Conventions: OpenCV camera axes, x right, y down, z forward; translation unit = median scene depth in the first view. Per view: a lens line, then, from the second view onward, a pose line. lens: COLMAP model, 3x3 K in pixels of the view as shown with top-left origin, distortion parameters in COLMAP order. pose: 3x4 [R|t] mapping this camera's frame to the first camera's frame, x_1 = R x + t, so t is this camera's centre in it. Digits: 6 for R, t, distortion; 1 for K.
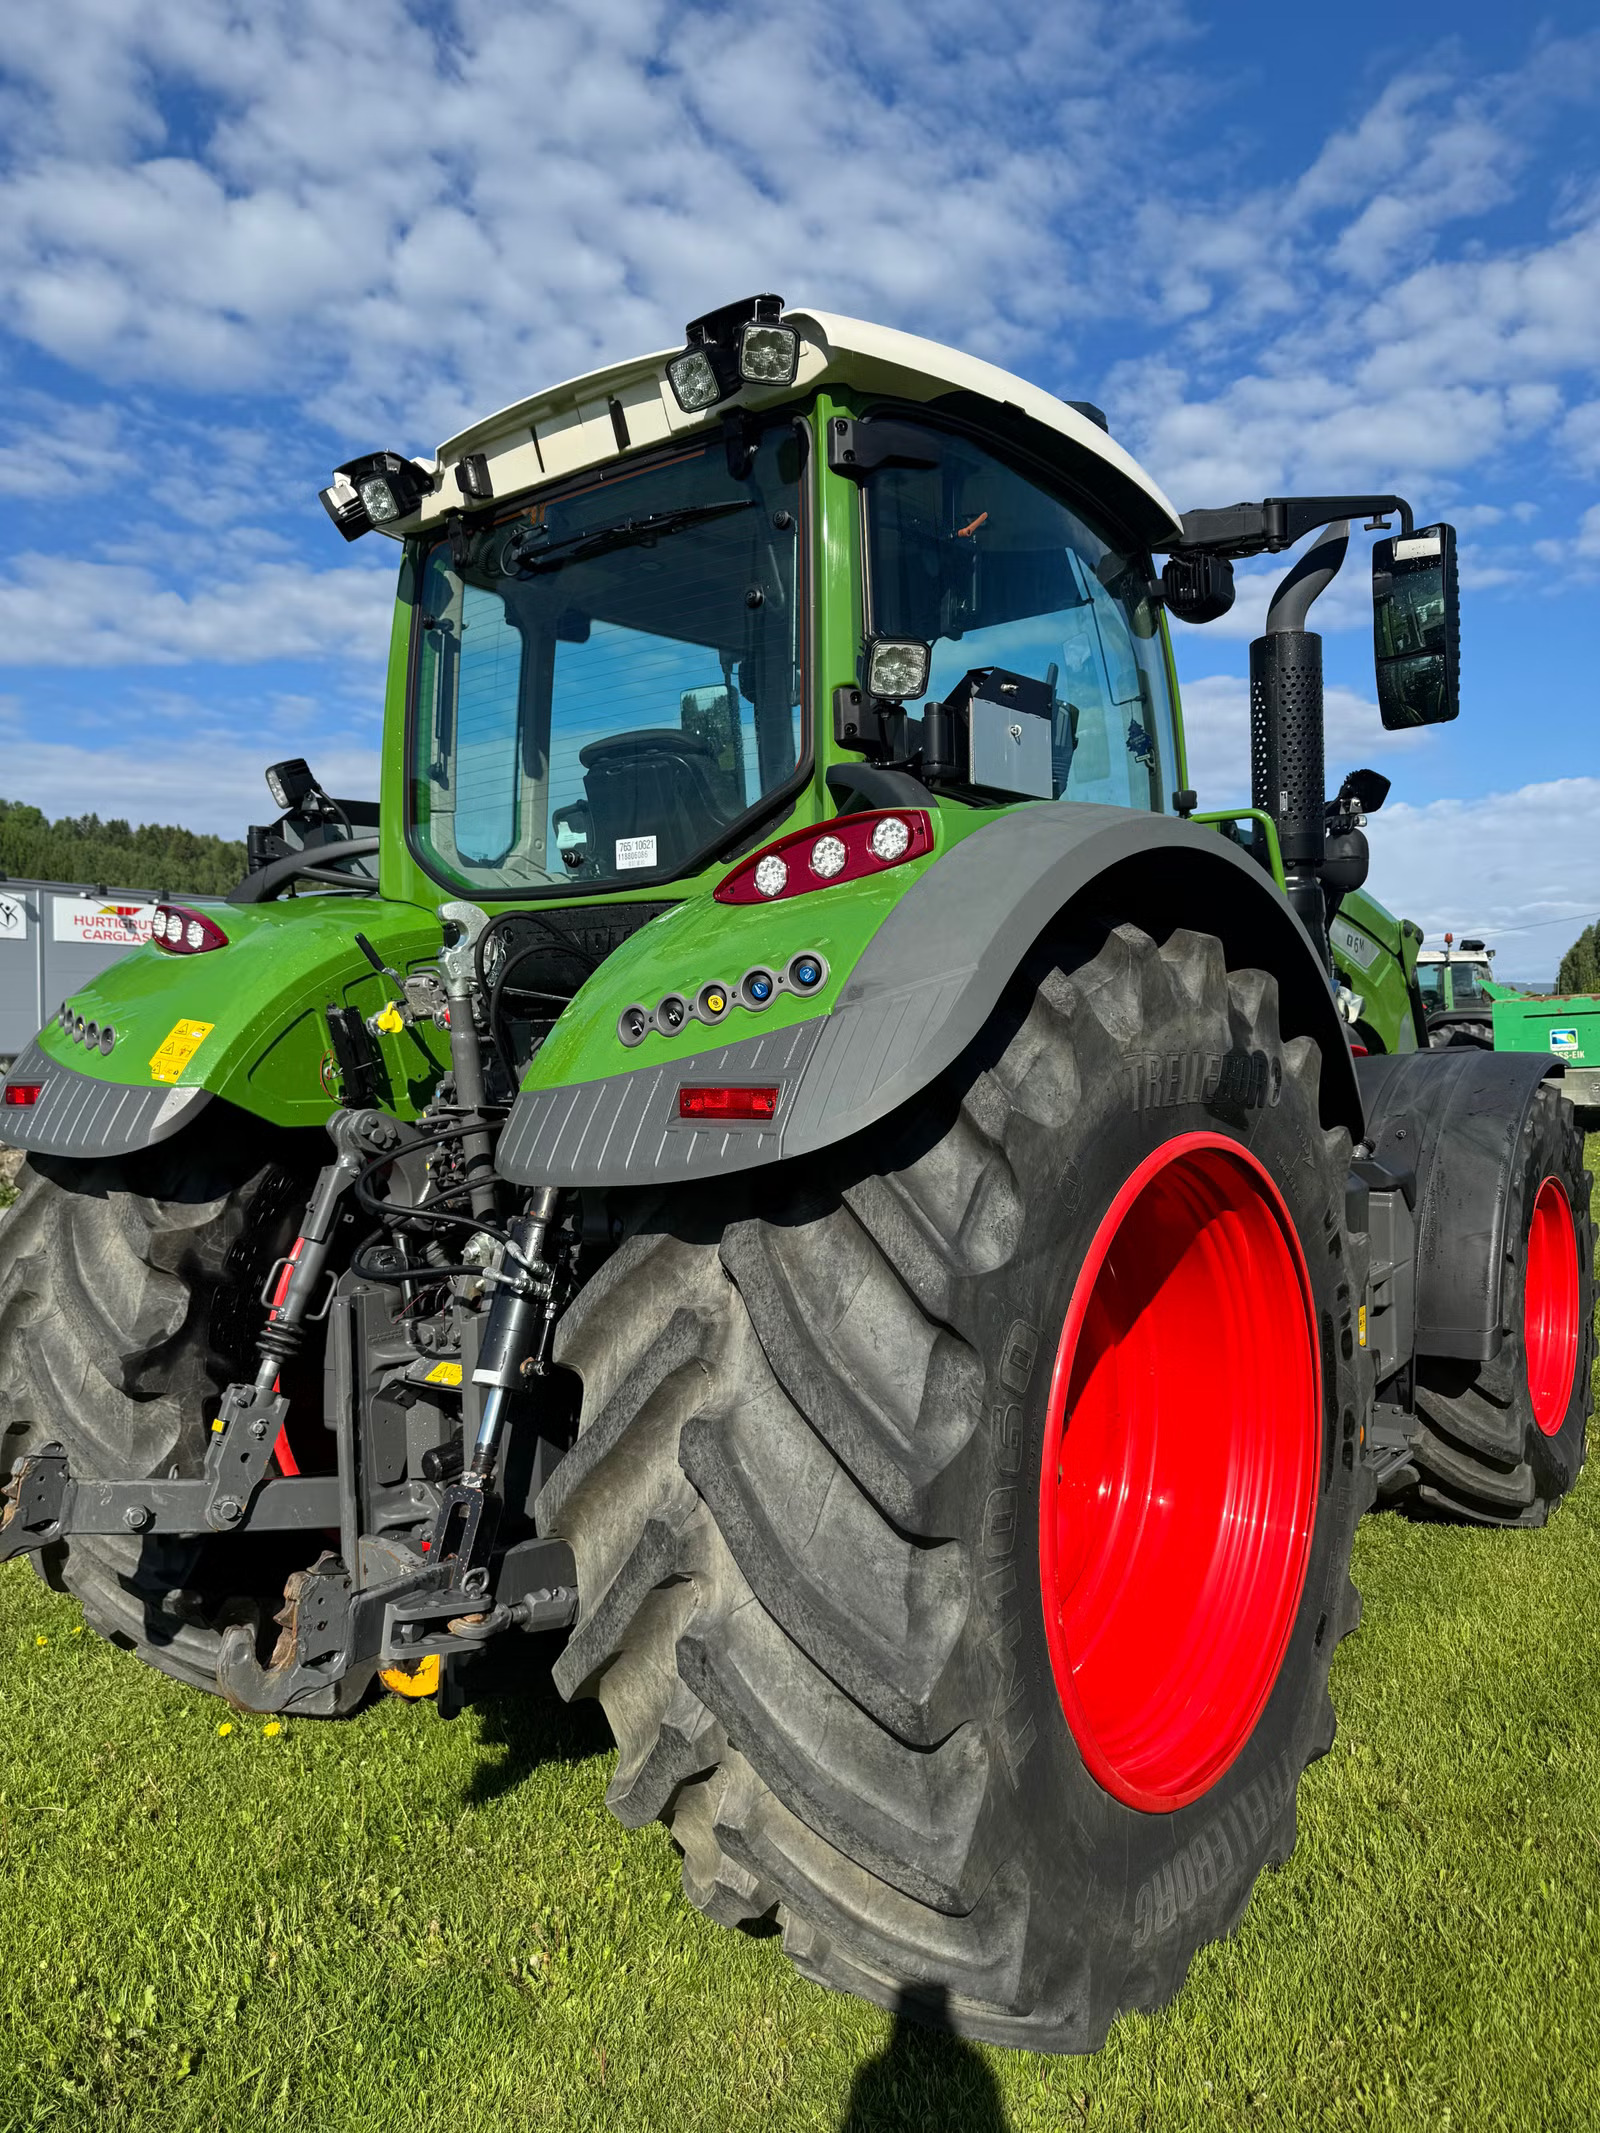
lens RADIAL K [[1611.0, 0, 796.7], [0, 1611.0, 1012.3], [0, 0, 1]] dist [0.114746, -0.154116]
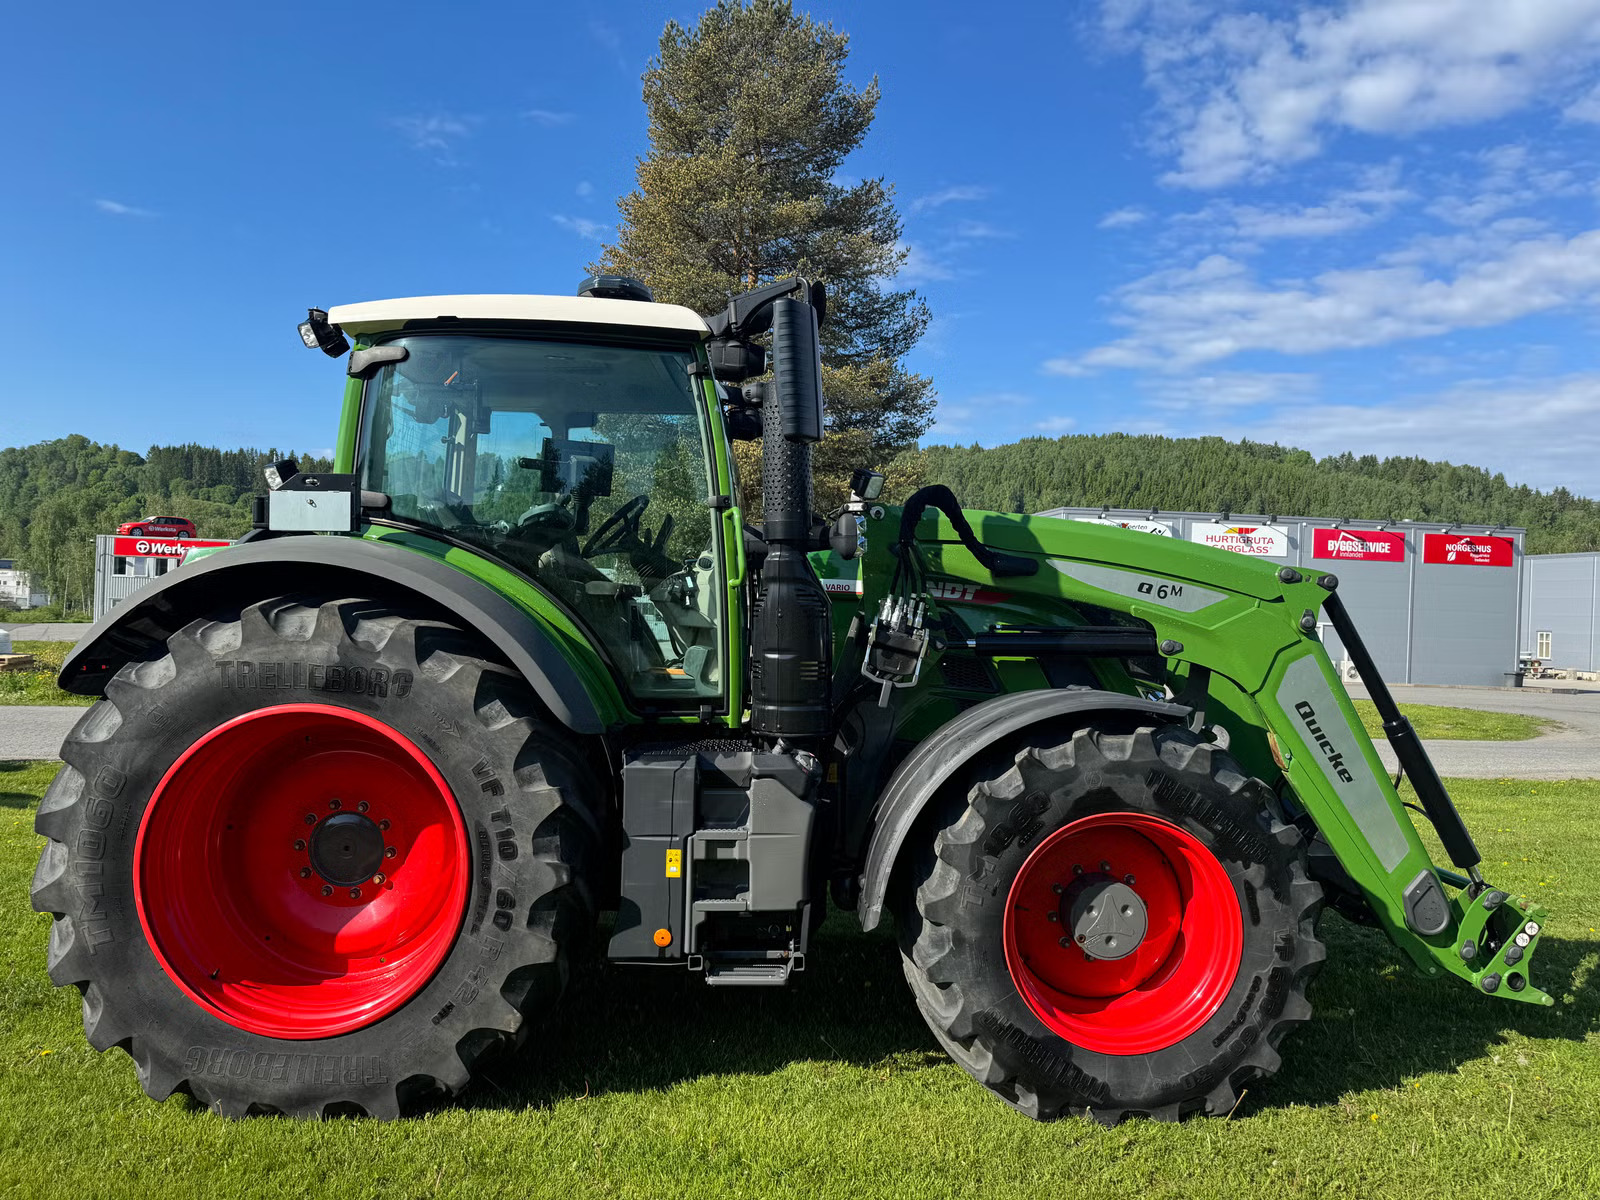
lens RADIAL K [[1136.1, 0, 797.0], [0, 1136.1, 598.7], [0, 0, 1]] dist [0.080505, -0.120772]
pose [[0.602217, 0.038432, -0.797407, 1.438369], [-0.032108, 0.999198, 0.023909, -0.088433], [0.797686, 0.011205, 0.602969, 0.540513]]
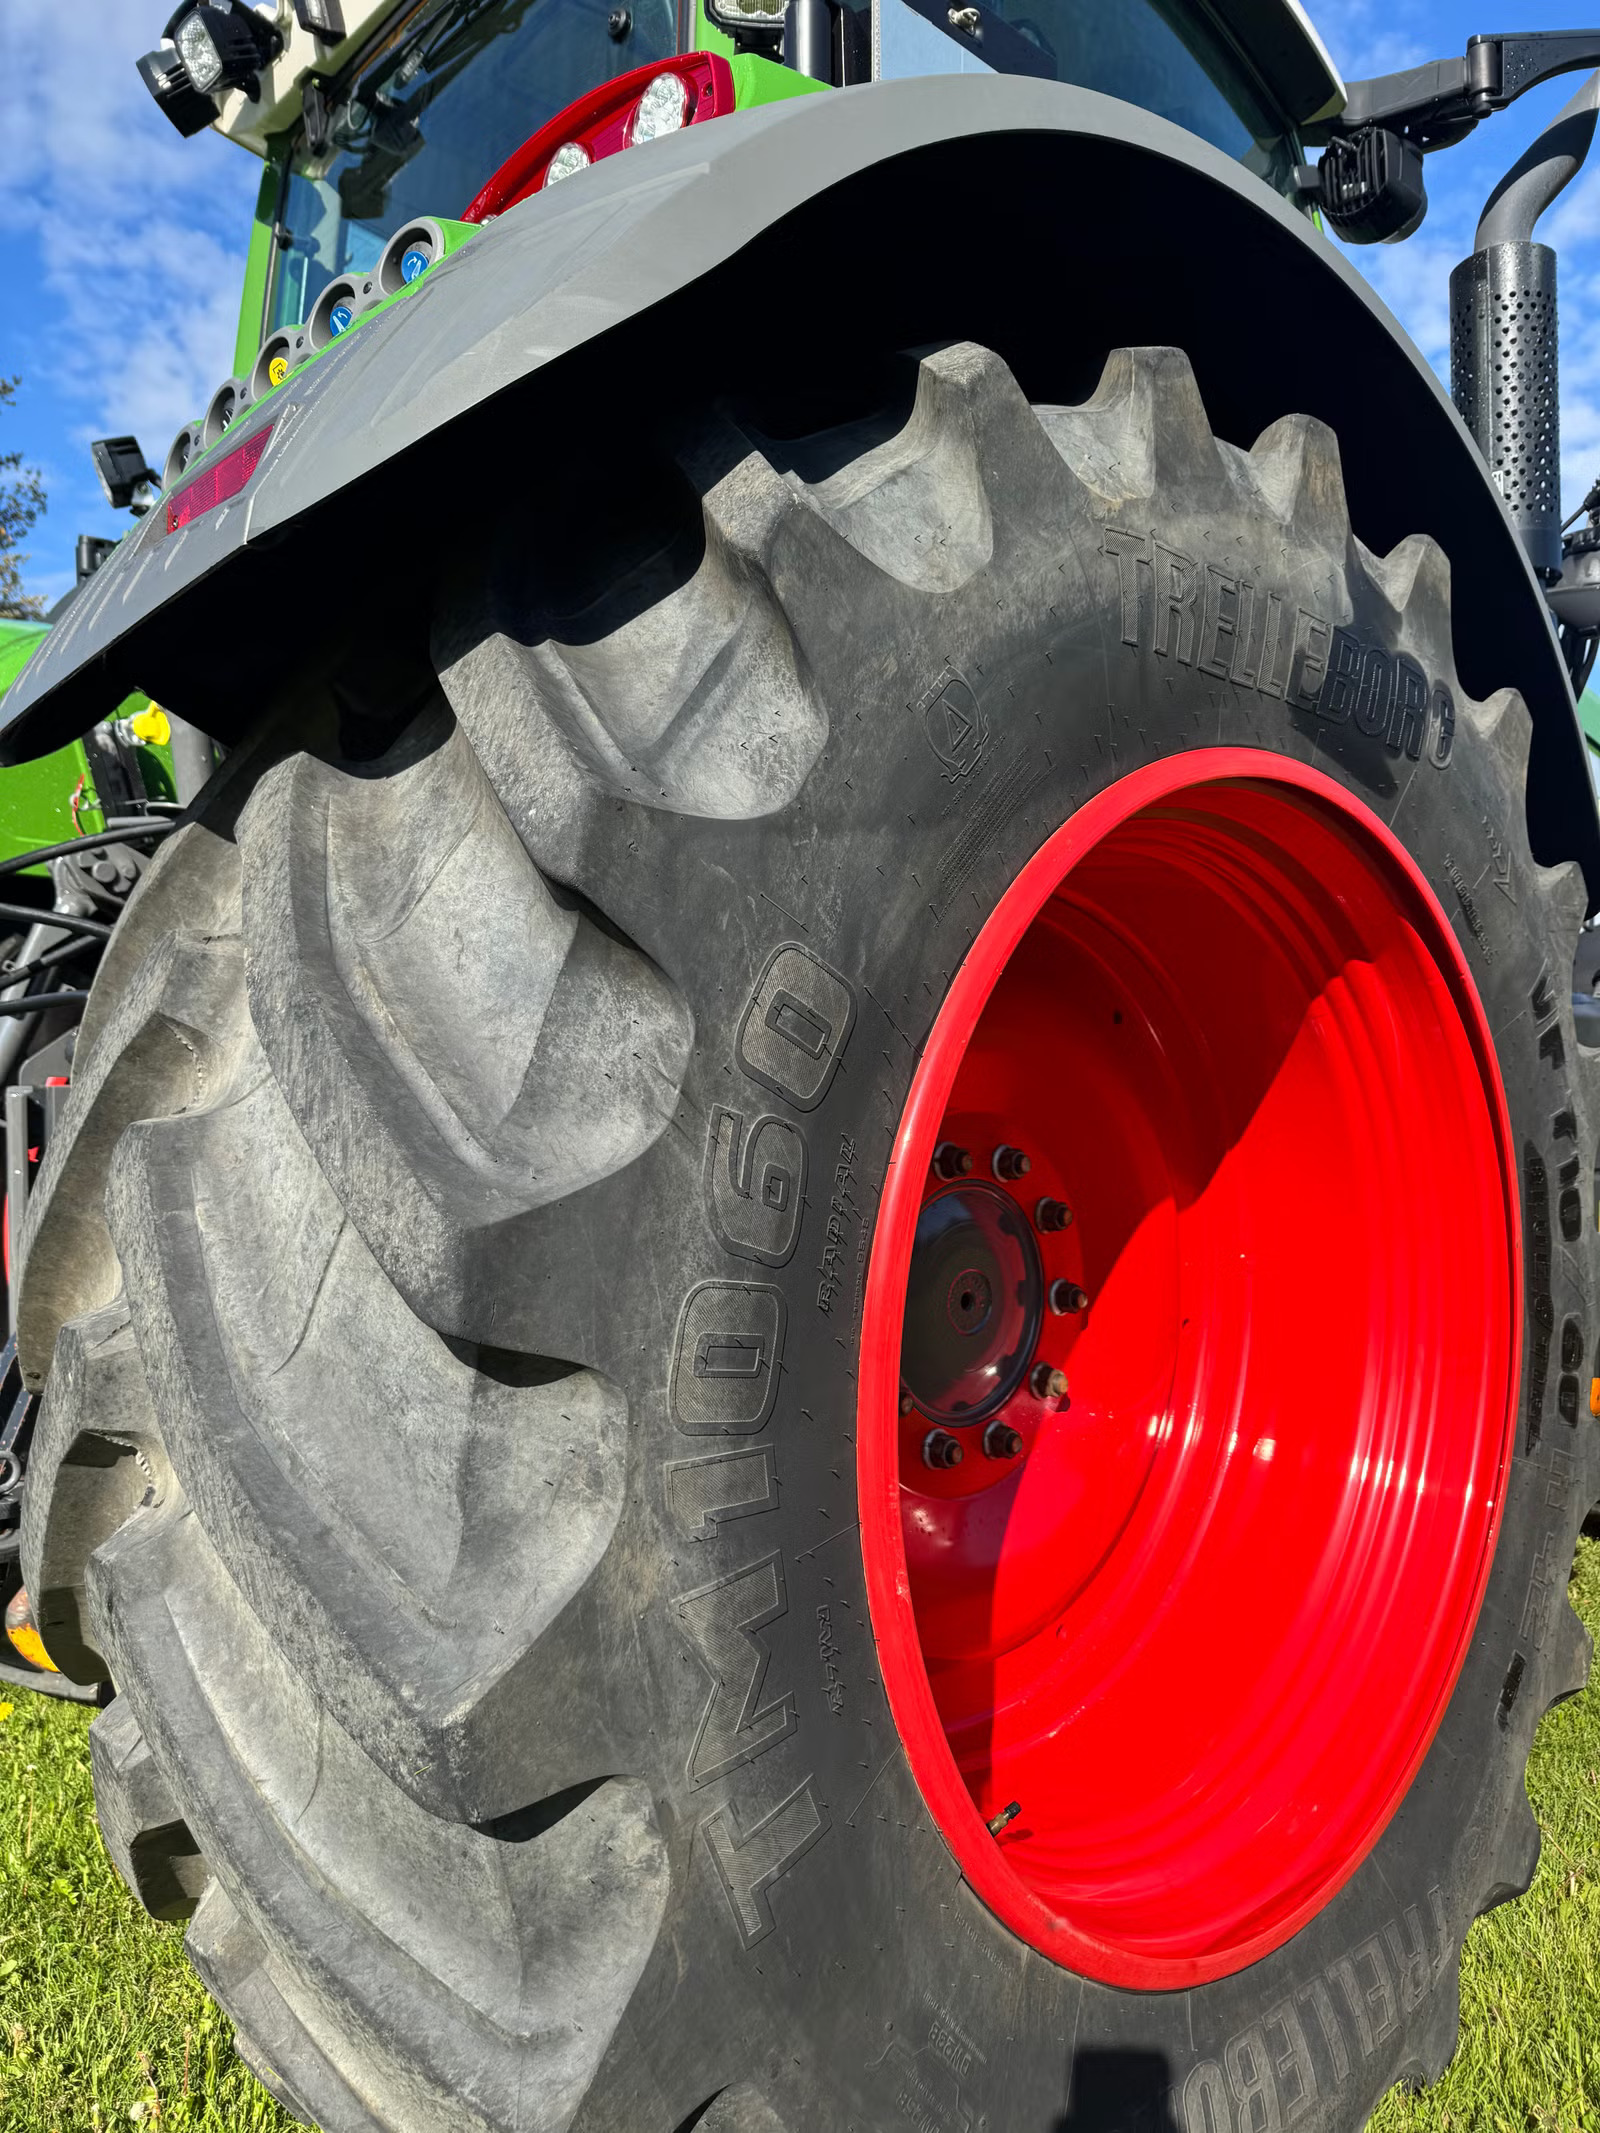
lens RADIAL K [[1584.4, 0, 766.7], [0, 1584.4, 1040.9], [0, 0, 1]] dist [0.035687, -0.031002]
pose [[0.986653, 0.015963, -0.162051, 0.140251], [-0.018892, 0.999685, -0.016550, 0.155865], [0.161735, 0.019390, 0.986644, 0.375302]]
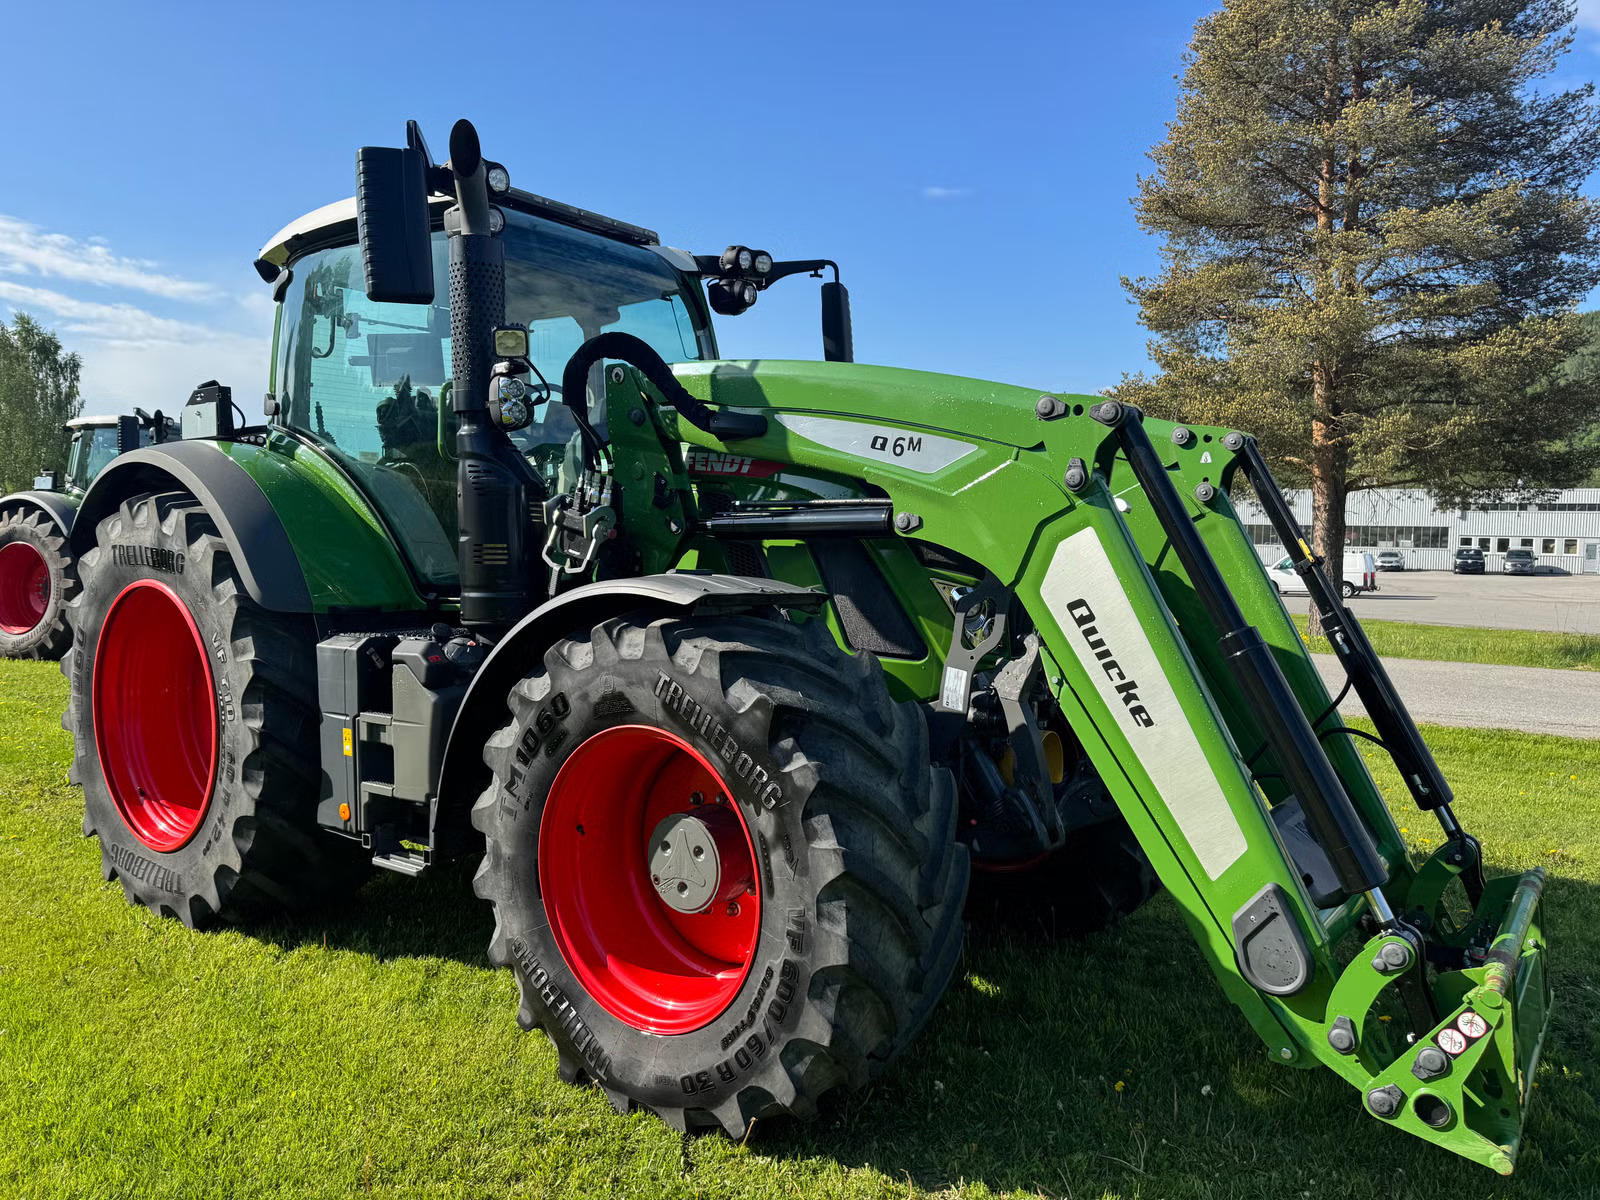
lens RADIAL K [[1136.1, 0, 797.0], [0, 1136.1, 598.7], [0, 0, 1]] dist [0.080505, -0.120772]
pose [[-0.018003, 0.090944, -0.995693, 1.614872], [0.008904, 0.995830, 0.090795, -0.035233], [0.999798, -0.007231, -0.018737, 1.685116]]
